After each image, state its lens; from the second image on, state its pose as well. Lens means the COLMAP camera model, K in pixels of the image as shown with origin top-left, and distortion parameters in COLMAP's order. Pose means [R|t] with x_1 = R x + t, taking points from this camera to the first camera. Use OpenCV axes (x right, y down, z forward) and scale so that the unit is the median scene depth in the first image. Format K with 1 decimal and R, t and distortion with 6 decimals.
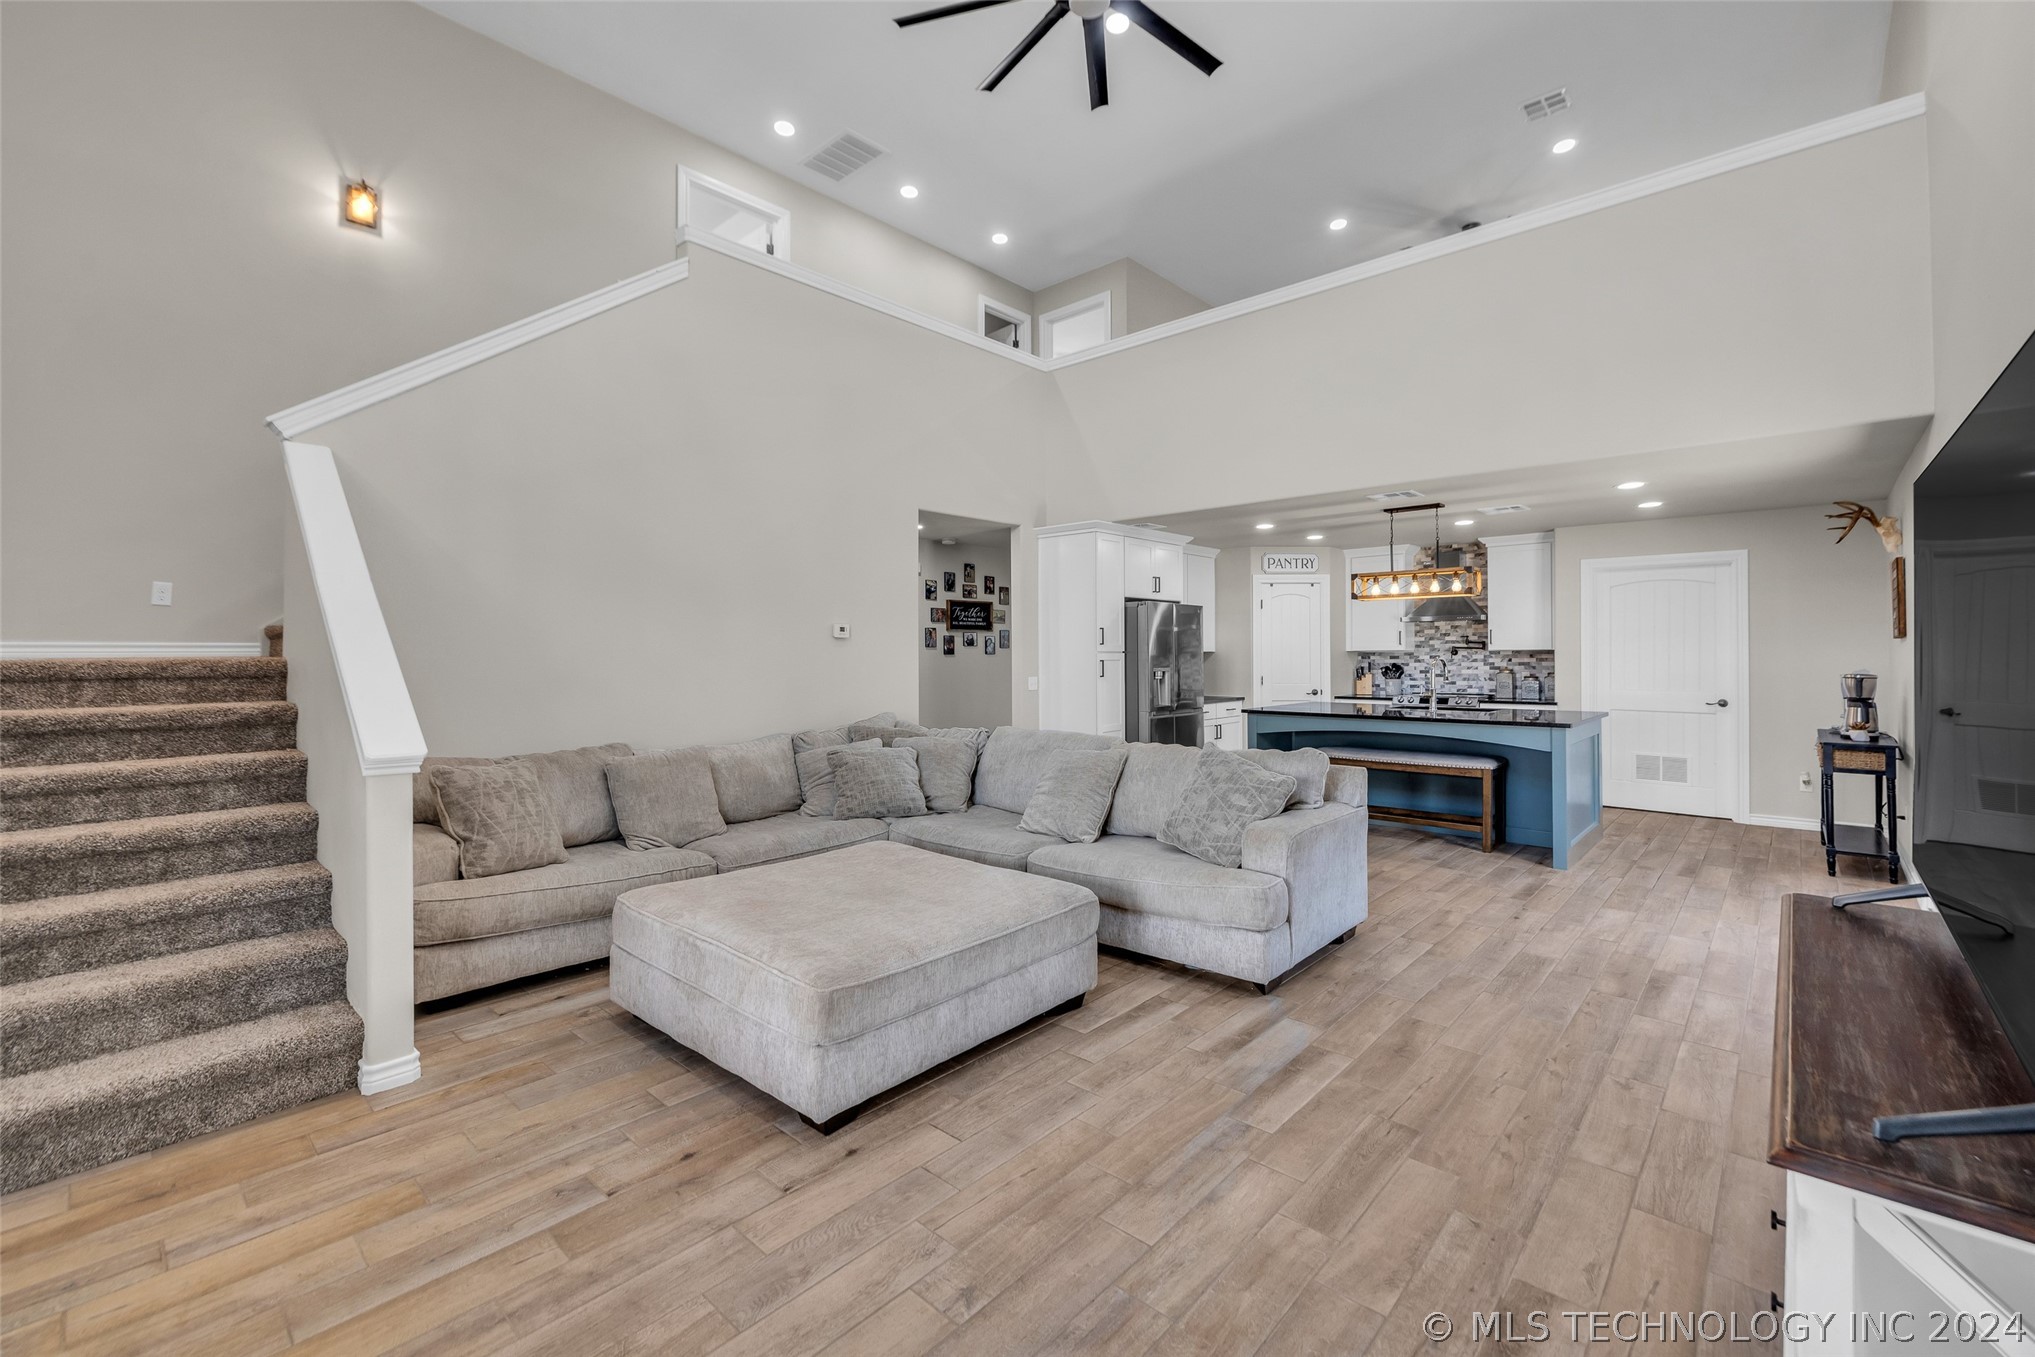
lens RADIAL K [[851.1, 0, 1015.3], [0, 851.1, 647.5], [0, 0, 1]] dist [-0.001109, 0.000513]
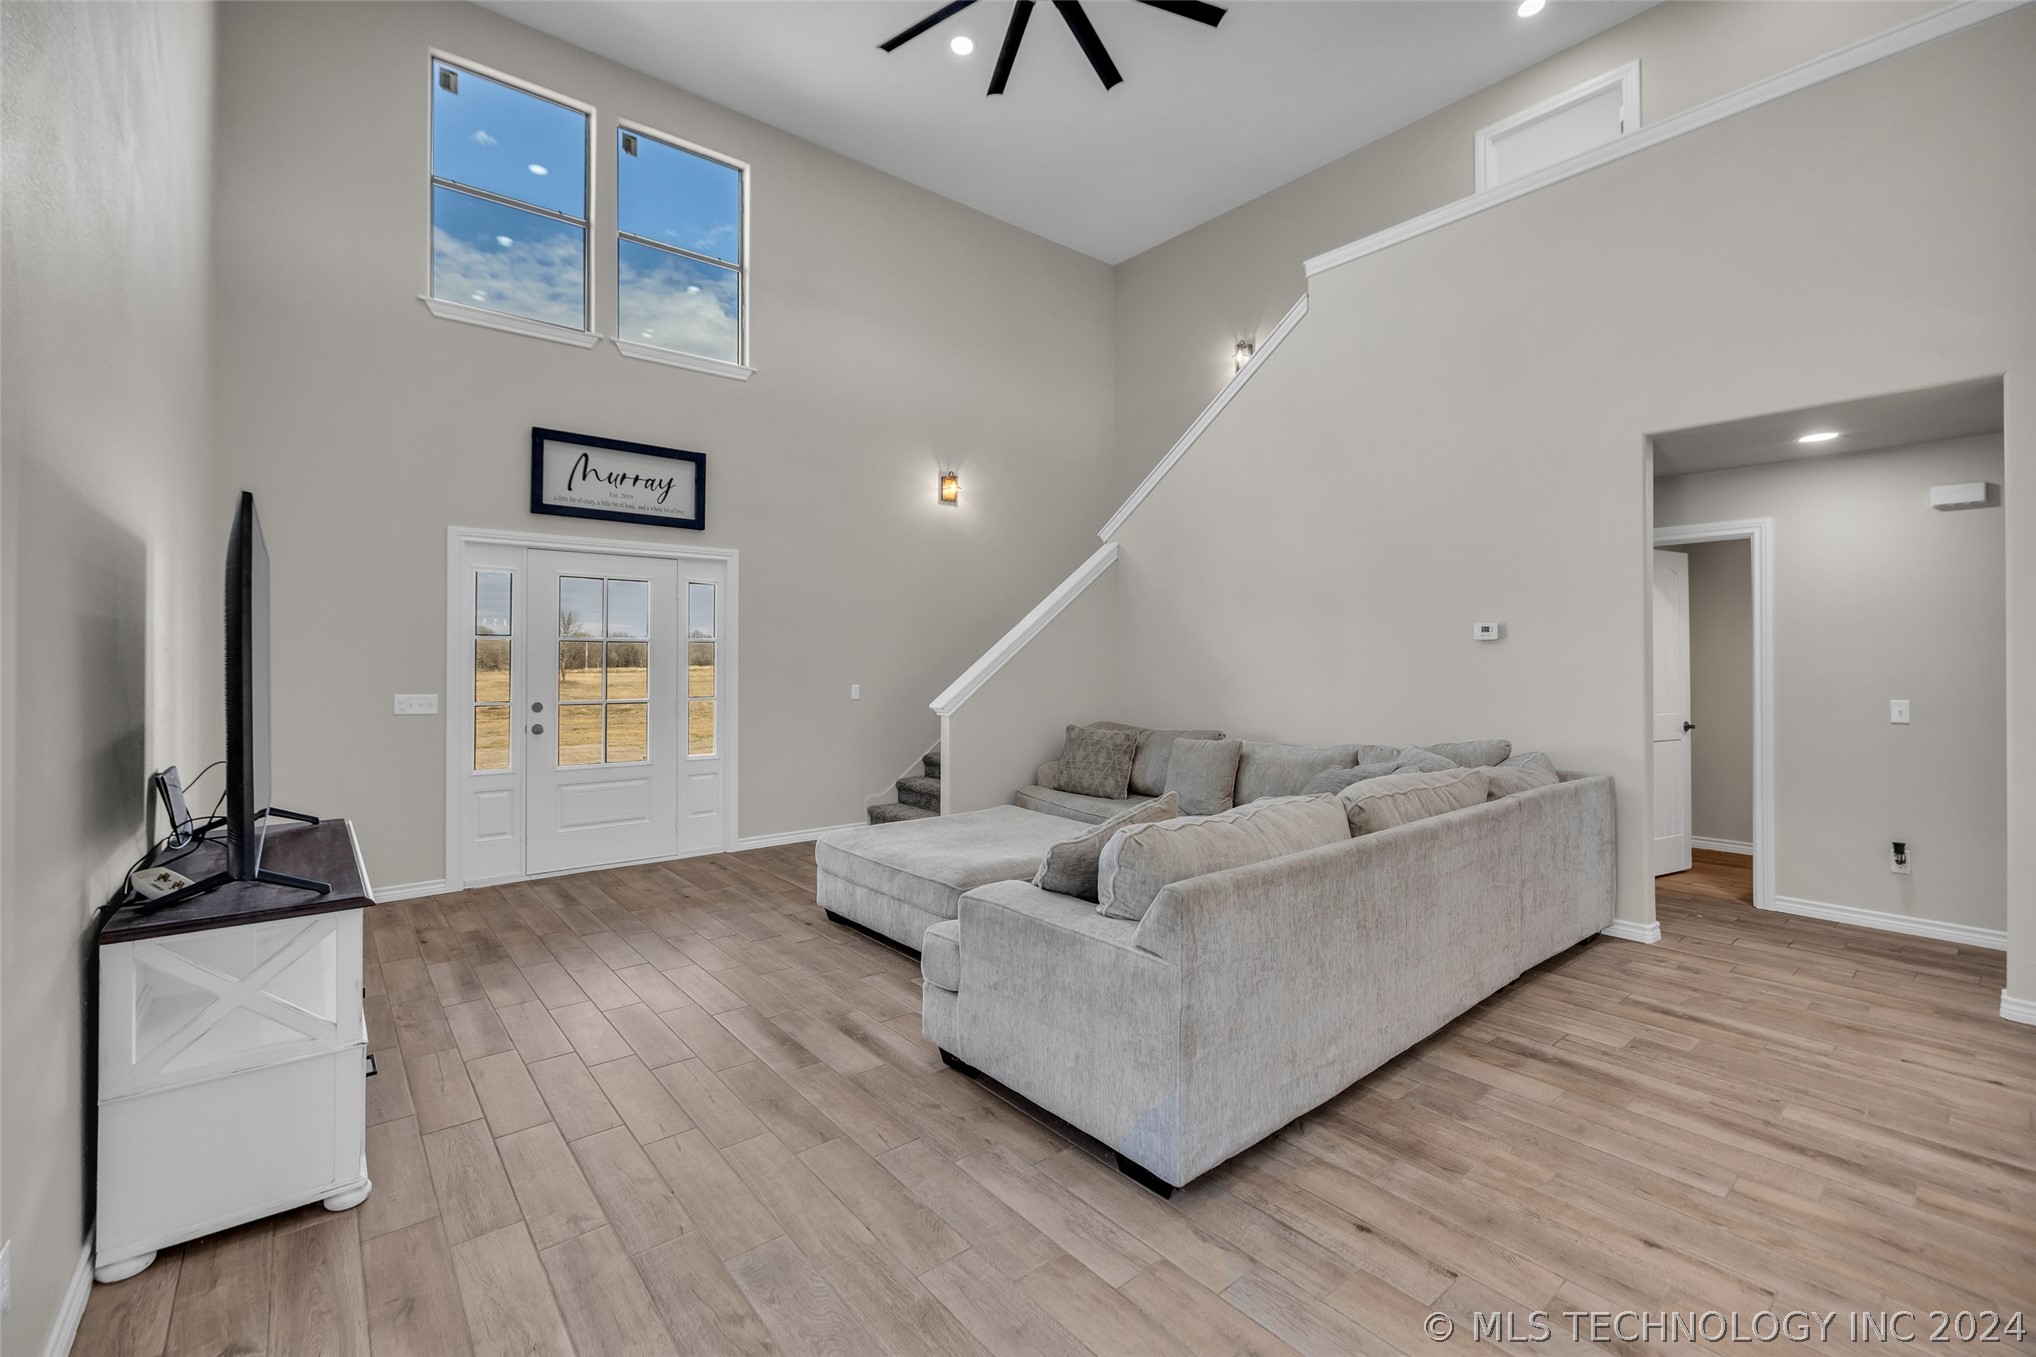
lens RADIAL K [[864.0, 0, 1020.2], [0, 864.0, 651.7], [0, 0, 1]] dist [0.002642, 0.001043]
pose [[-0.134212, -0.005486, -0.990937, 0.516185], [0.008155, 0.999945, -0.006640, 0.000838], [0.990919, -0.008972, -0.134160, 0.538471]]
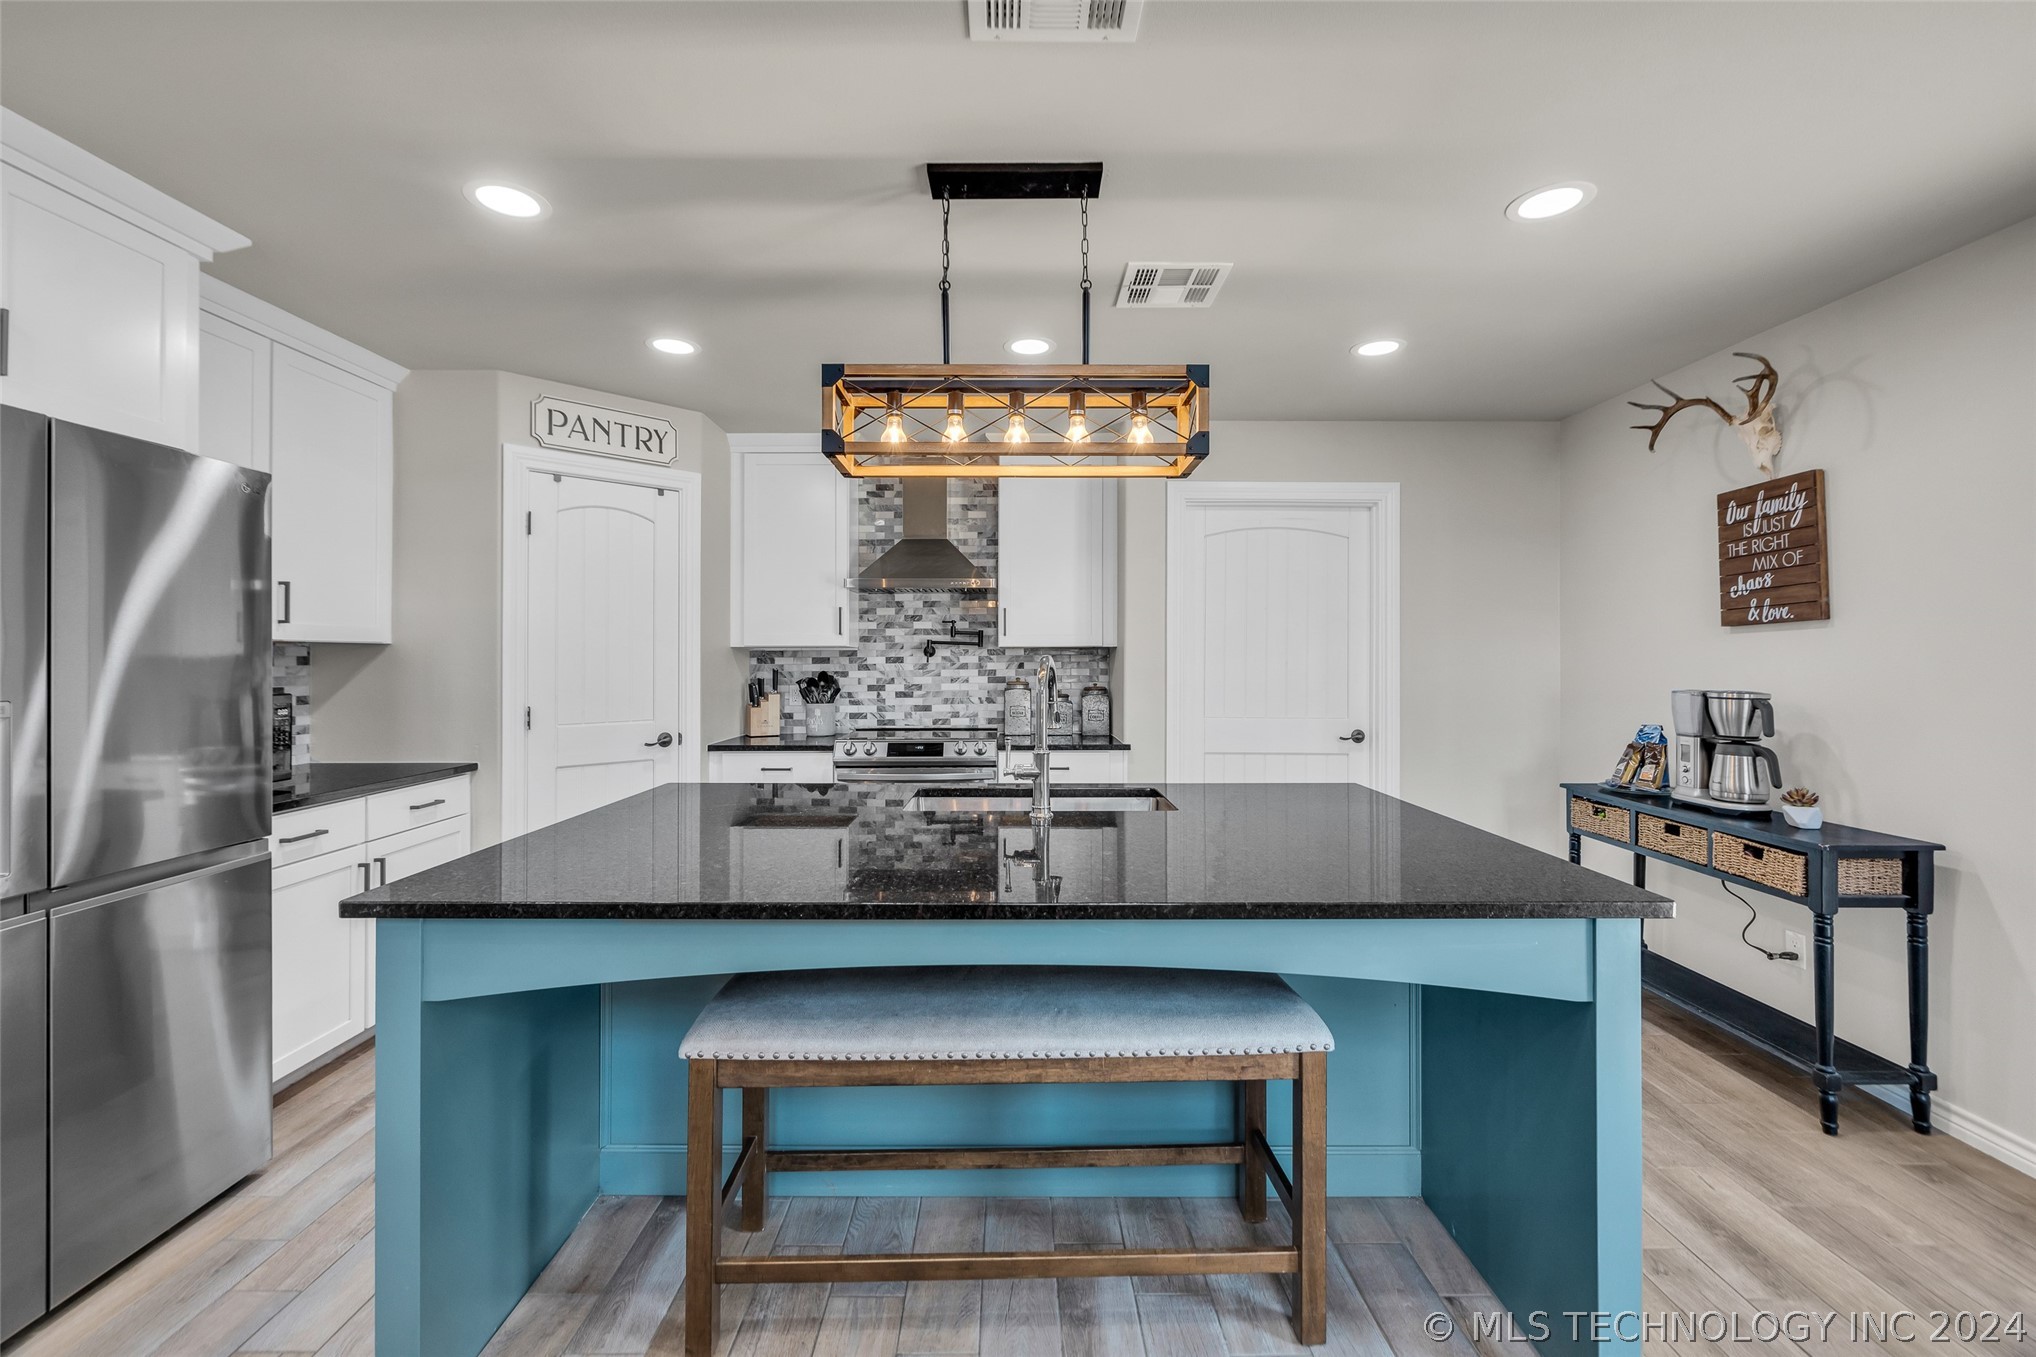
lens RADIAL K [[858.0, 0, 1018.0], [0, 858.0, 652.9], [0, 0, 1]] dist [-0.001802, 0.000422]
pose [[0.733260, 0.009008, 0.679889, 0.221486], [-0.009167, 0.999952, -0.003362, 0.009393], [-0.679887, -0.003767, 0.733308, 0.660756]]
